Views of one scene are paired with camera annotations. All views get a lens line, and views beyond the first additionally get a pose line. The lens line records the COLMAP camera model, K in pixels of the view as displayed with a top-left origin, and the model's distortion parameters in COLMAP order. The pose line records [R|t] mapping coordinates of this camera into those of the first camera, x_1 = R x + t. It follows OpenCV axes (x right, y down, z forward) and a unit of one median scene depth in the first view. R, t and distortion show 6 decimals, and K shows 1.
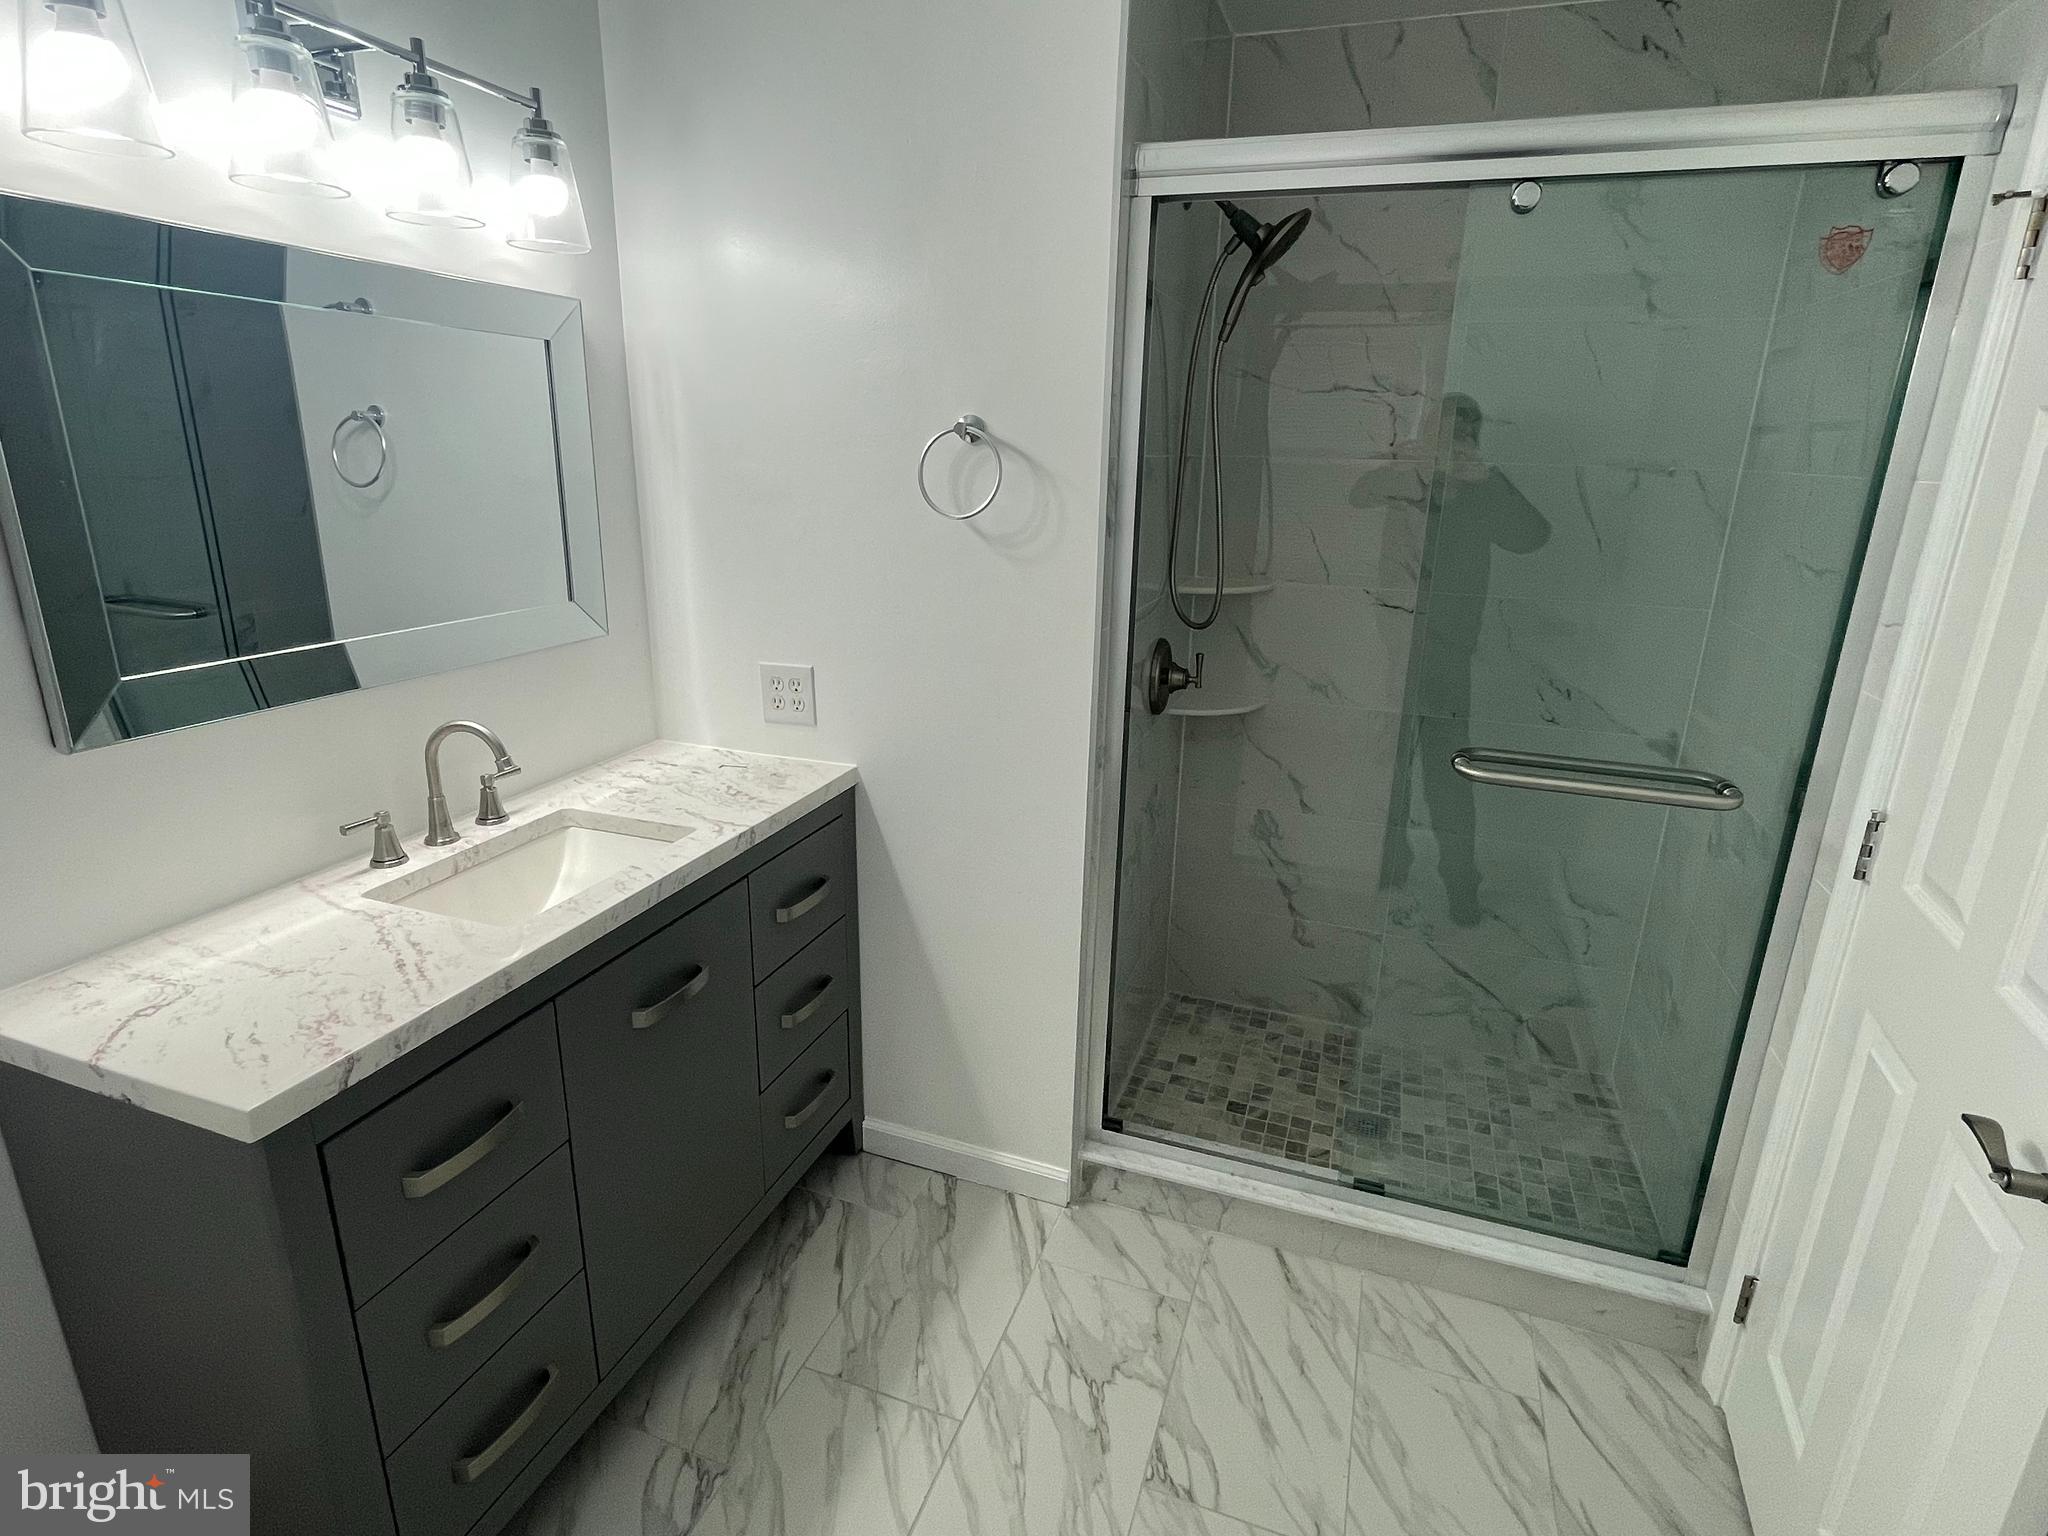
lens RADIAL K [[1041.2, 0, 1022.3], [0, 1041.2, 763.2], [0, 0, 1]] dist [-0.007582, 0.001908]
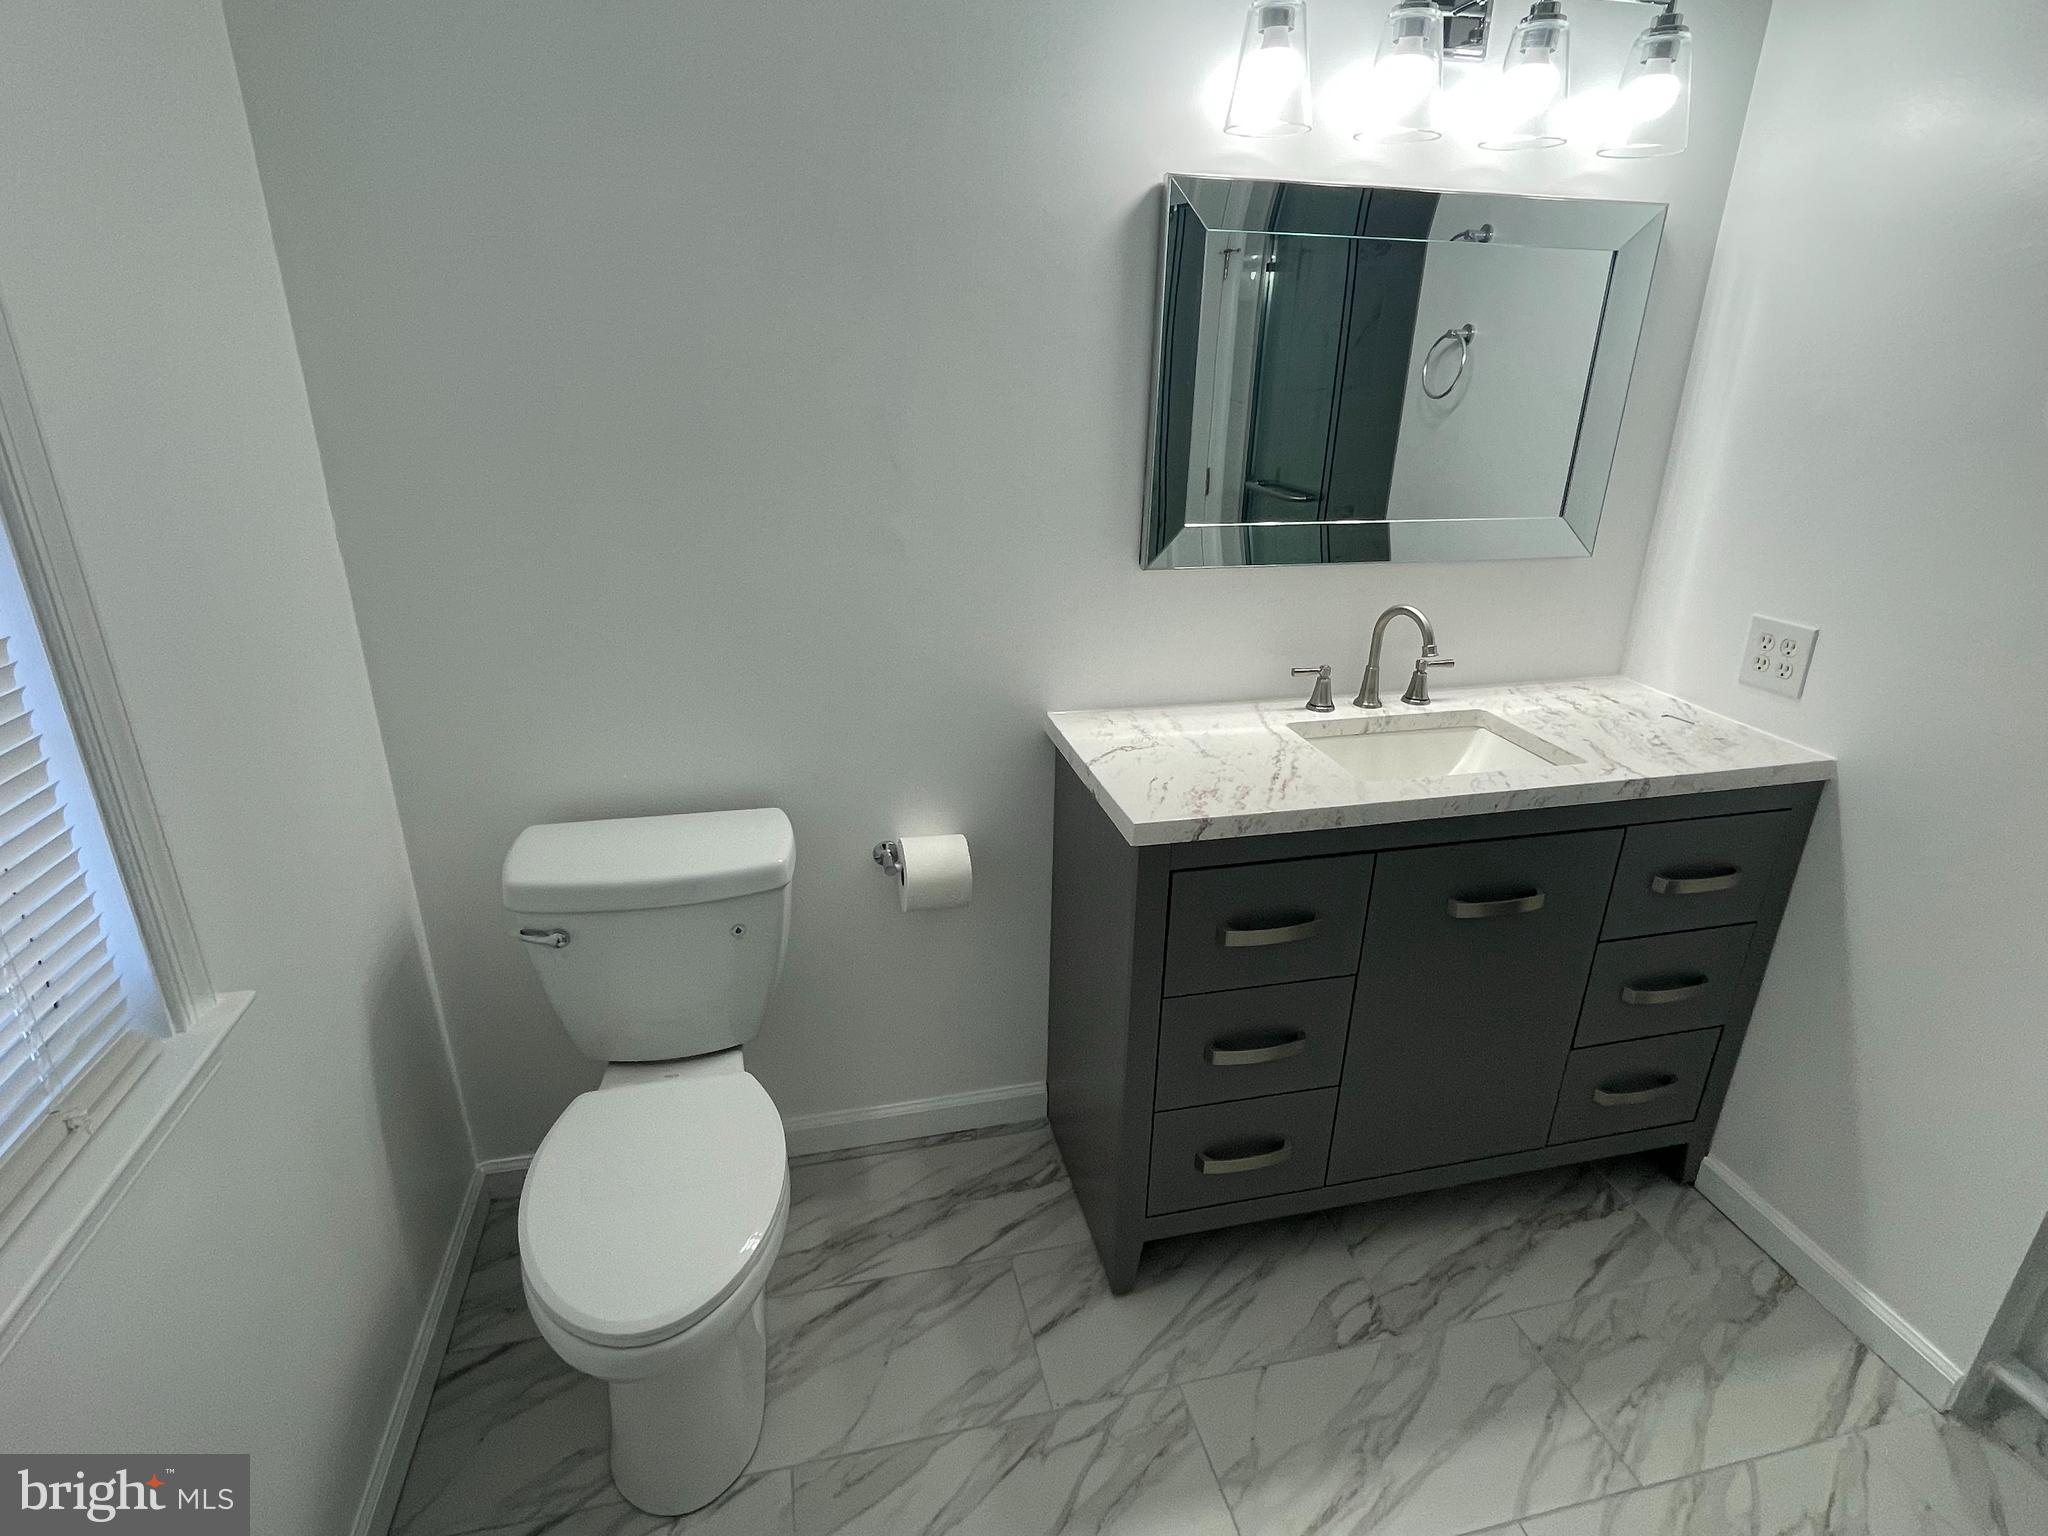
lens RADIAL K [[1041.2, 0, 1028.0], [0, 1041.2, 765.2], [0, 0, 1]] dist [-0.007582, 0.001908]
pose [[0.548889, 0.298095, -0.780936, 0.158949], [-0.244779, 0.950616, 0.190819, 0.008881], [0.799252, 0.086419, 0.594750, 0.003138]]
